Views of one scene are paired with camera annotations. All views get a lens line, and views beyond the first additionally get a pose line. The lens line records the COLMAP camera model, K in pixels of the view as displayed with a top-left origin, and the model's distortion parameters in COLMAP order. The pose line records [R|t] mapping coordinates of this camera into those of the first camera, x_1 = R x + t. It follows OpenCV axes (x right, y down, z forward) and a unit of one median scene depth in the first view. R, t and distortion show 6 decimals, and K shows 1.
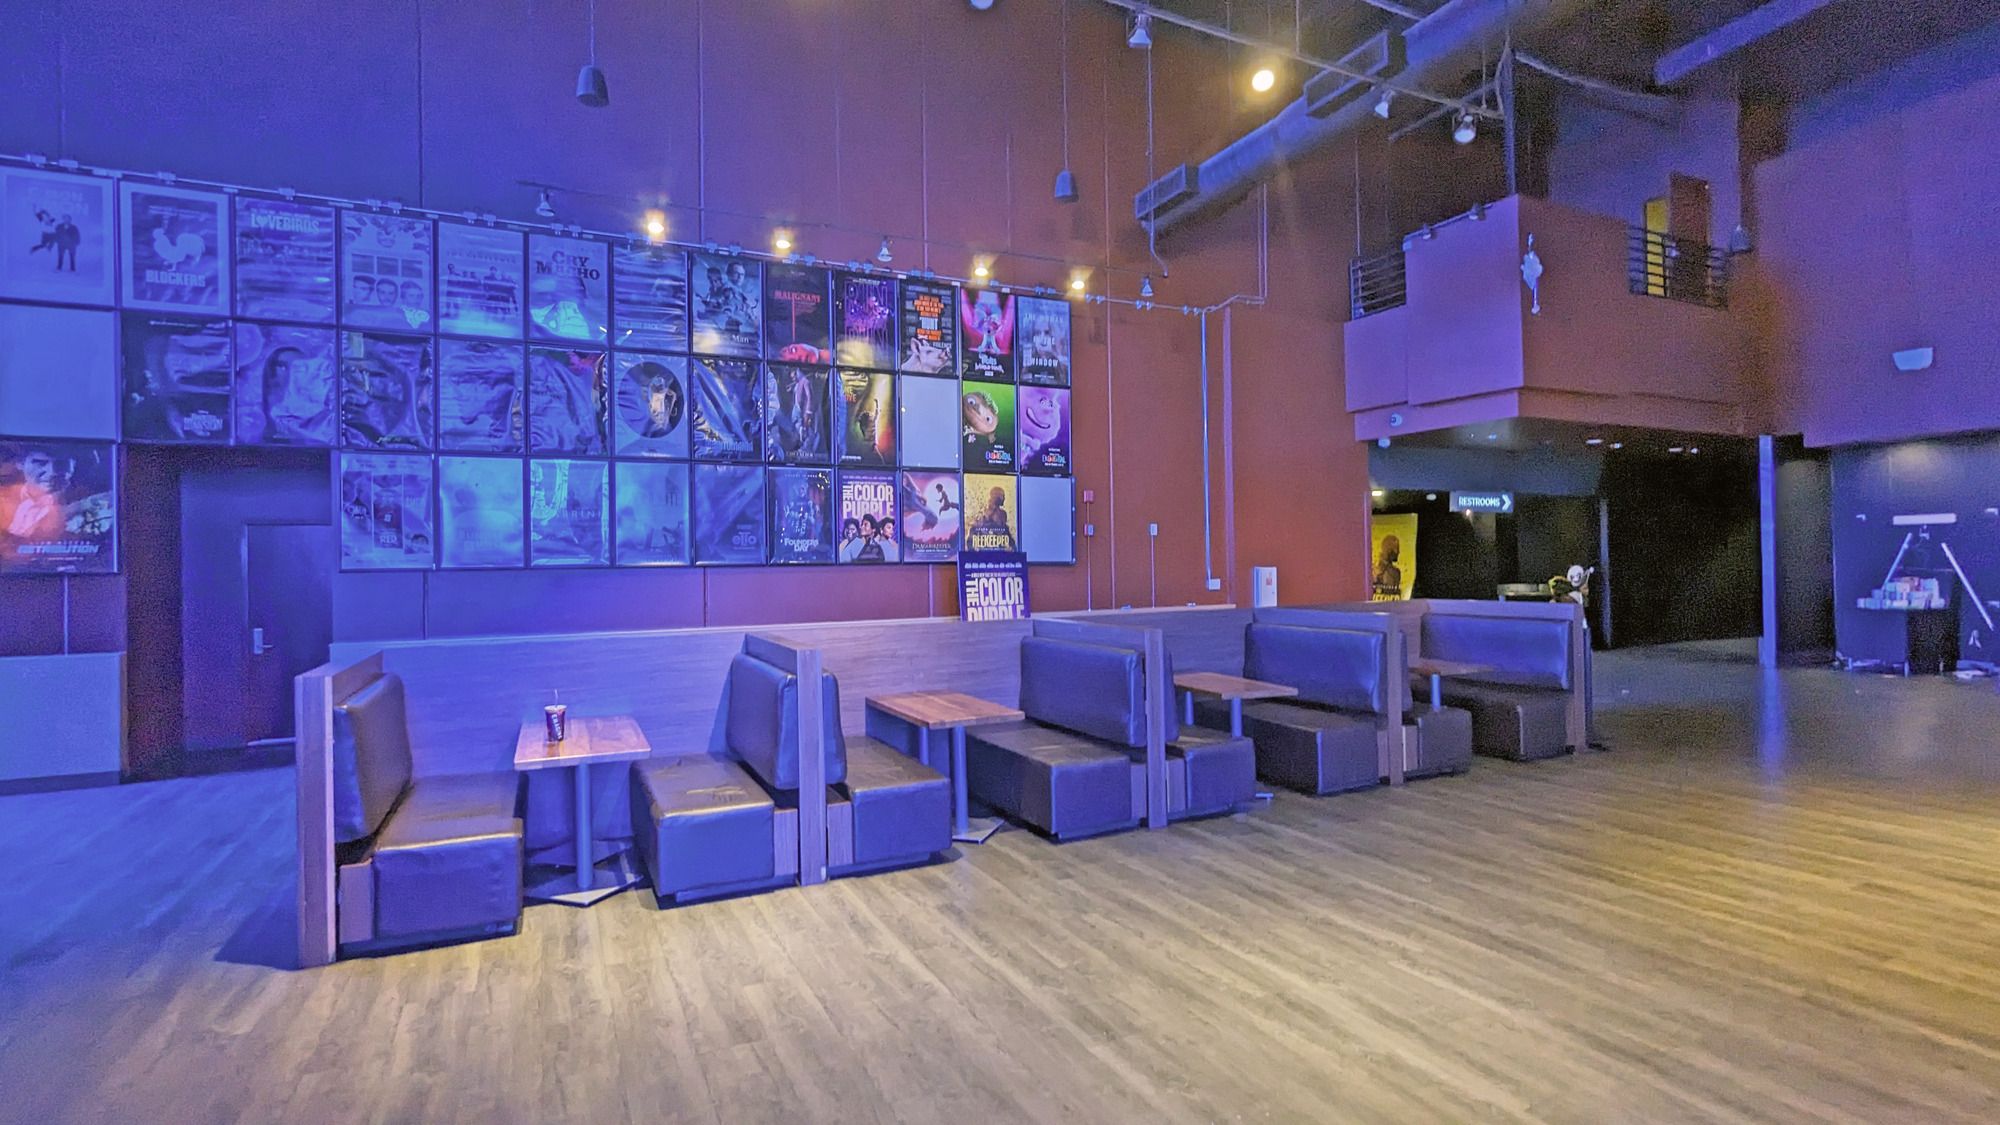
lens RADIAL K [[939.4, 0, 1007.7], [0, 939.4, 564.5], [0, 0, 1]] dist [-0.001108, 0.001109]
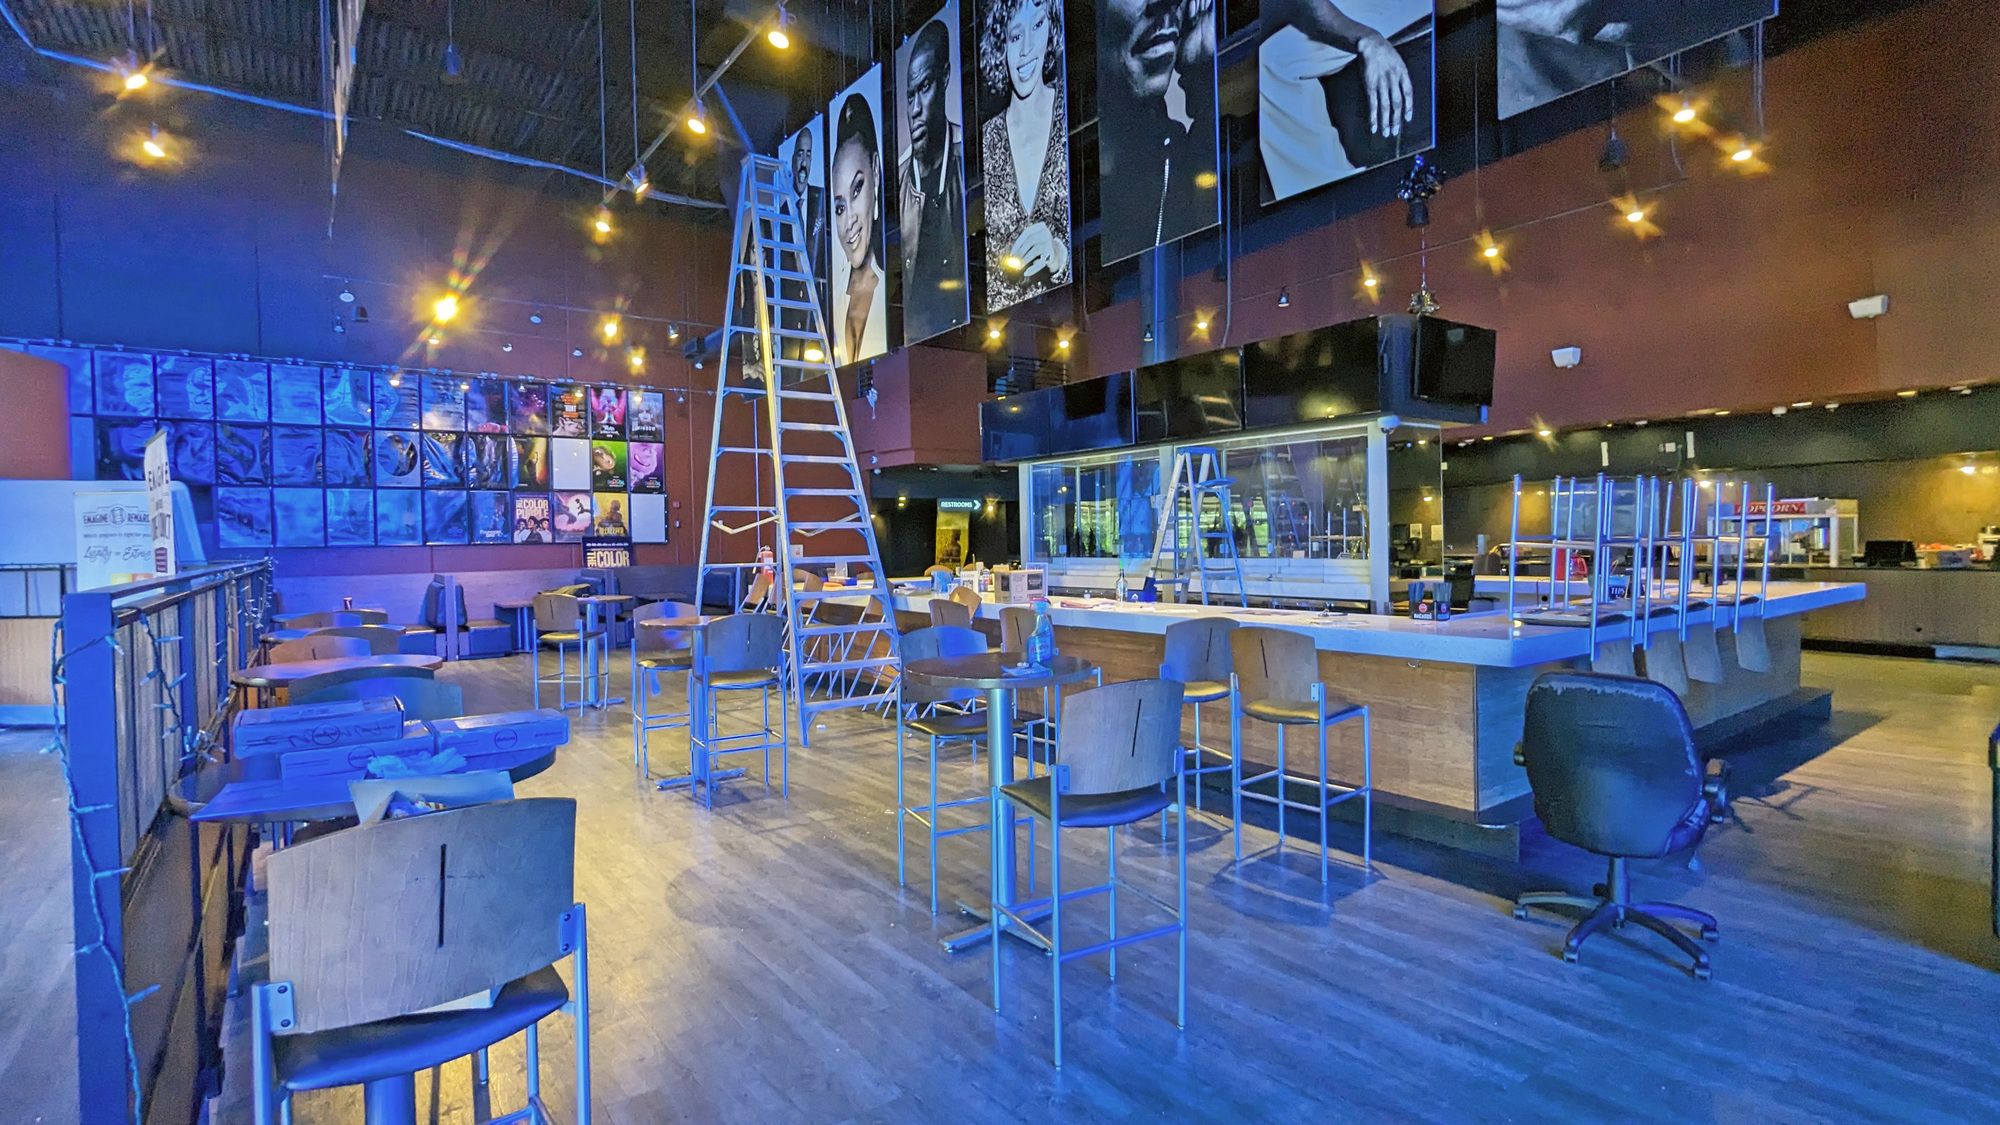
lens RADIAL K [[939.4, 0, 996.0], [0, 939.4, 561.5], [0, 0, 1]] dist [-0.001108, 0.001109]
pose [[0.984023, -0.004019, 0.177994, 0.417651], [-0.000822, 0.999632, 0.027111, -0.016701], [-0.178038, -0.026824, 0.983658, -0.959599]]
